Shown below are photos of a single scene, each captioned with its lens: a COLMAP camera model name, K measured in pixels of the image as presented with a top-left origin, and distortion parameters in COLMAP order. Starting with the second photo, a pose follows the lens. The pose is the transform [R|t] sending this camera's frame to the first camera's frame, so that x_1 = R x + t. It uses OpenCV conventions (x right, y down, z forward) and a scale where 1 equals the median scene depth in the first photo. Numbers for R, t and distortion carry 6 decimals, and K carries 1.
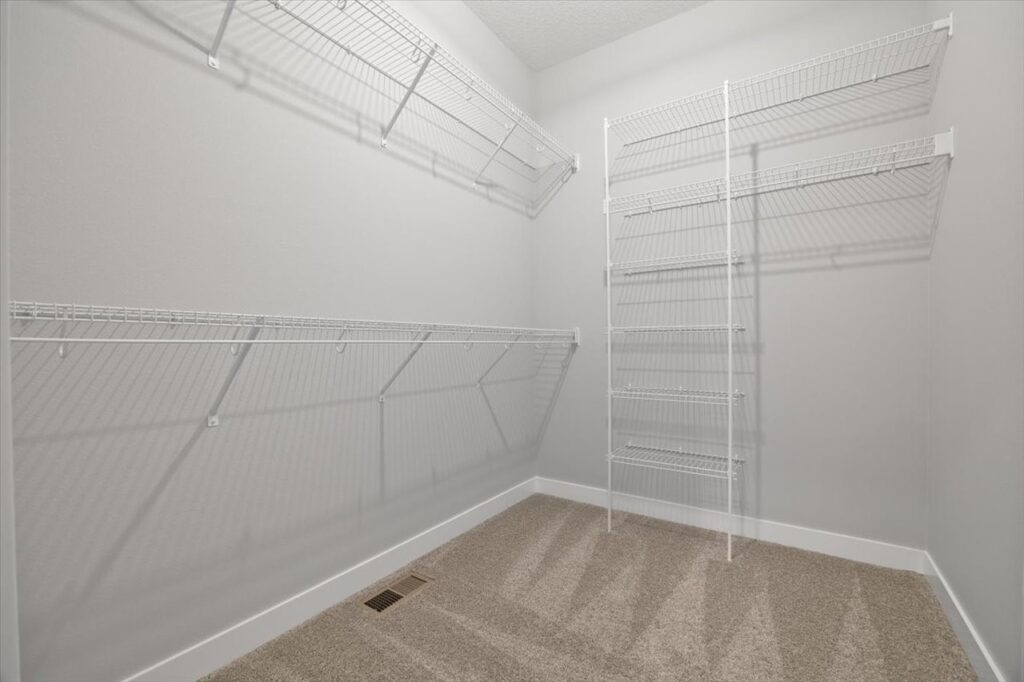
lens RADIAL K [[428.5, 0, 516.3], [0, 428.5, 343.6], [0, 0, 1]] dist [-0.012336, 0.000430]
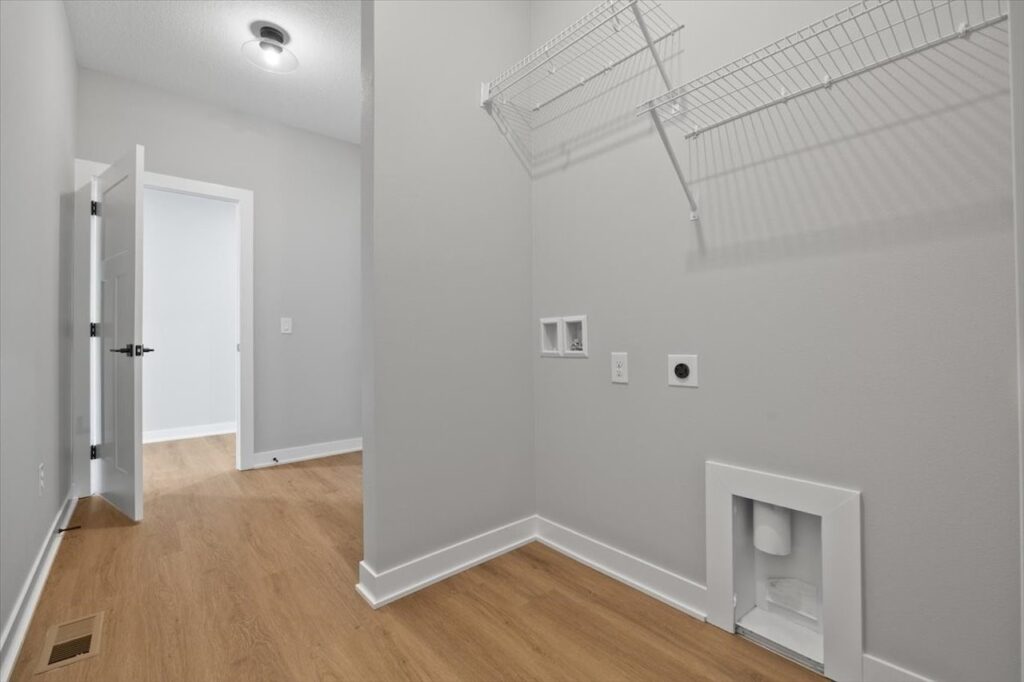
lens RADIAL K [[428.5, 0, 516.3], [0, 428.5, 343.6], [0, 0, 1]] dist [-0.012336, 0.000430]
pose [[-0.258034, 0.005876, -0.966118, 0.793532], [0.004856, 0.999977, 0.004785, -0.000683], [0.966124, -0.003457, -0.258056, 1.164580]]
